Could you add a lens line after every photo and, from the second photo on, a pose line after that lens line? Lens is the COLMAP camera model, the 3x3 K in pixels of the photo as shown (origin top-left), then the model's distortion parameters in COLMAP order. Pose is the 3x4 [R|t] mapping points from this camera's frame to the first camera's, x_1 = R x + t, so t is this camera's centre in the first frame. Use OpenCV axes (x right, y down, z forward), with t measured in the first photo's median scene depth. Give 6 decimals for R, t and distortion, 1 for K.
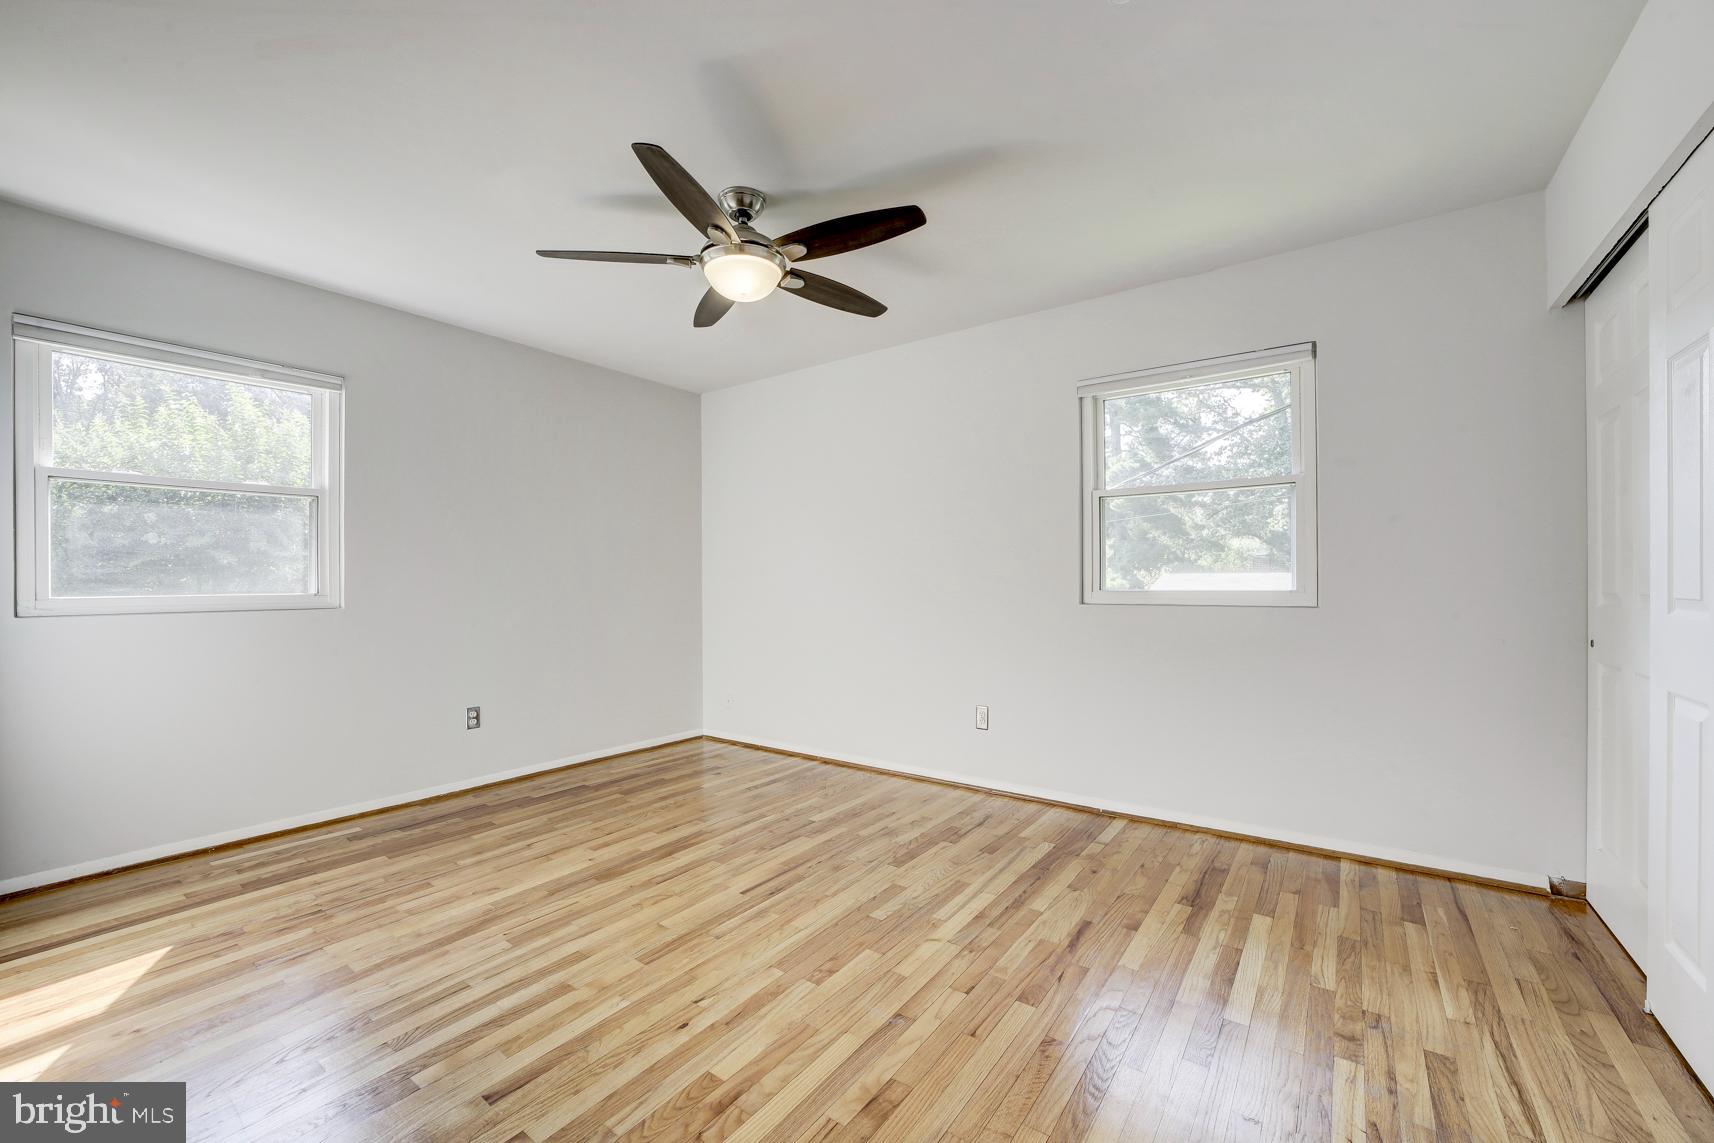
lens RADIAL K [[686.1, 0, 857.0], [0, 686.1, 571.5], [0, 0, 1]] dist [-0.019123, 0.000370]
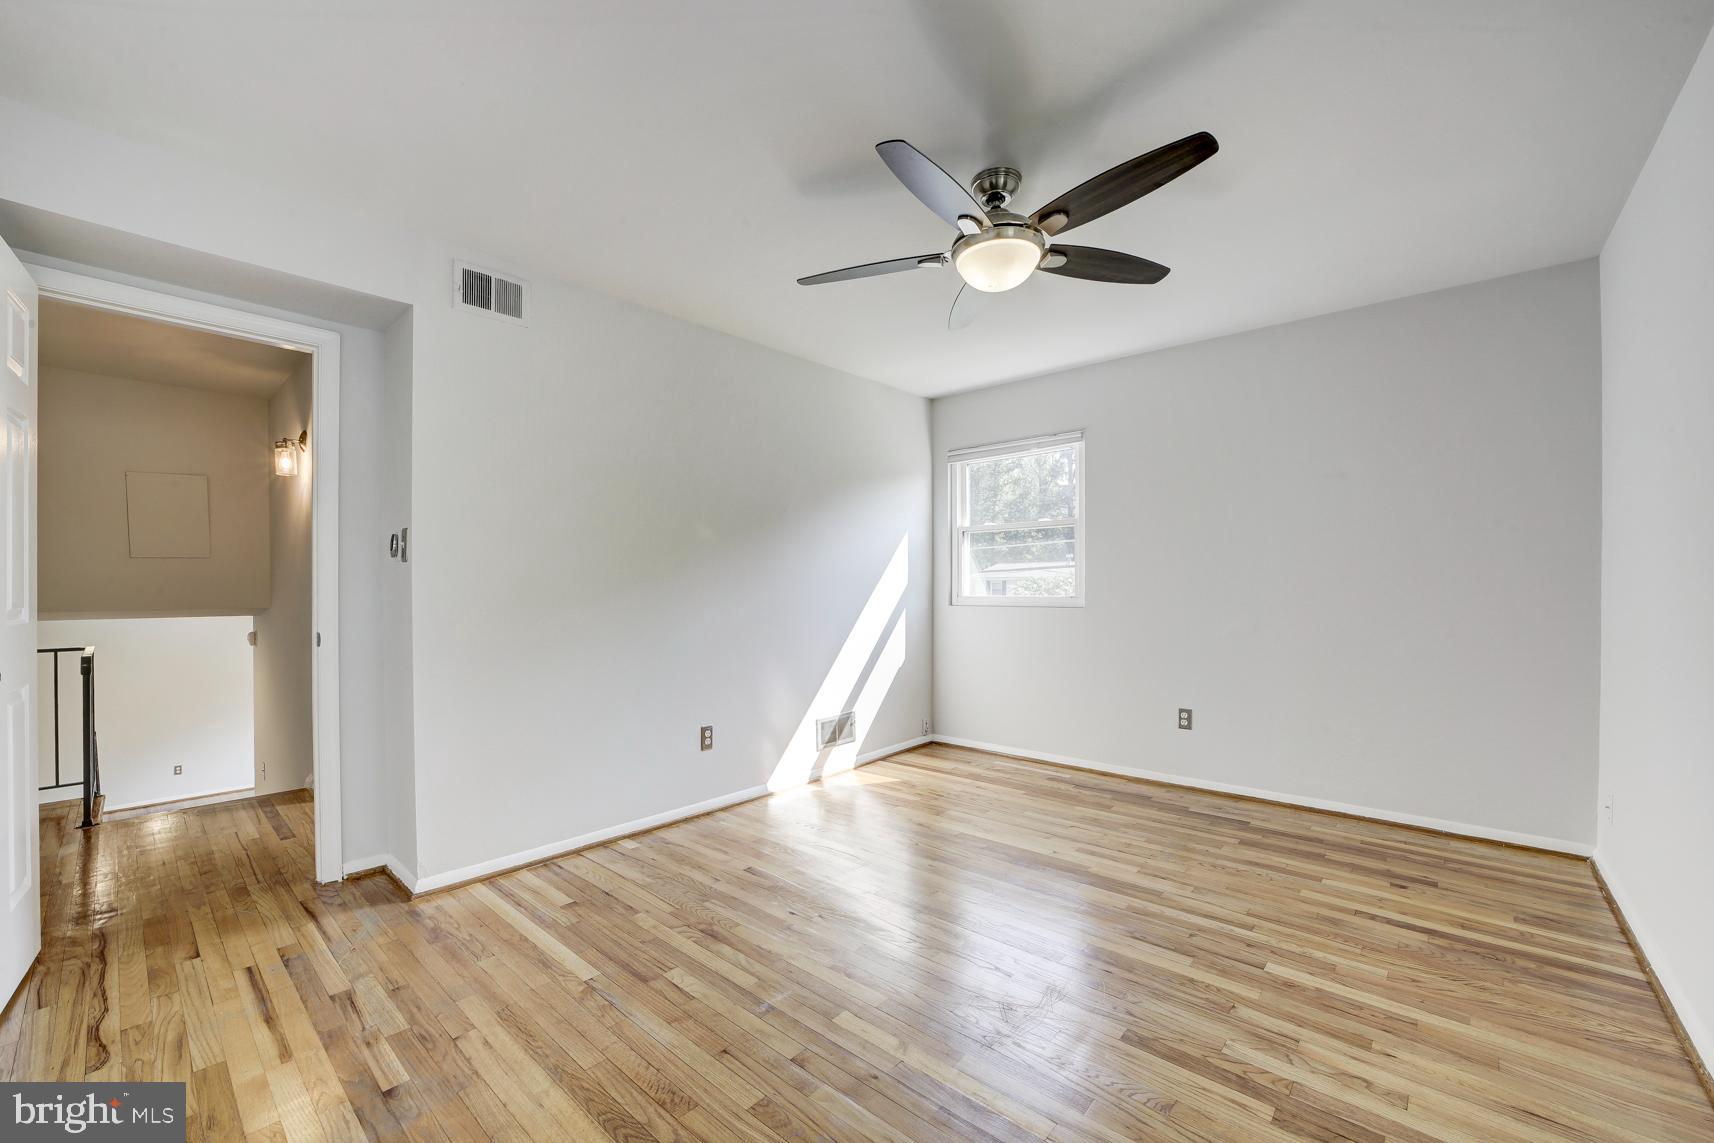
lens RADIAL K [[686.1, 0, 857.0], [0, 686.1, 571.5], [0, 0, 1]] dist [-0.019123, 0.000370]
pose [[-0.080849, -0.017721, -0.996569, 0.590217], [0.013521, 0.999730, -0.018874, 0.002783], [0.996635, -0.015000, -0.080588, 0.665410]]
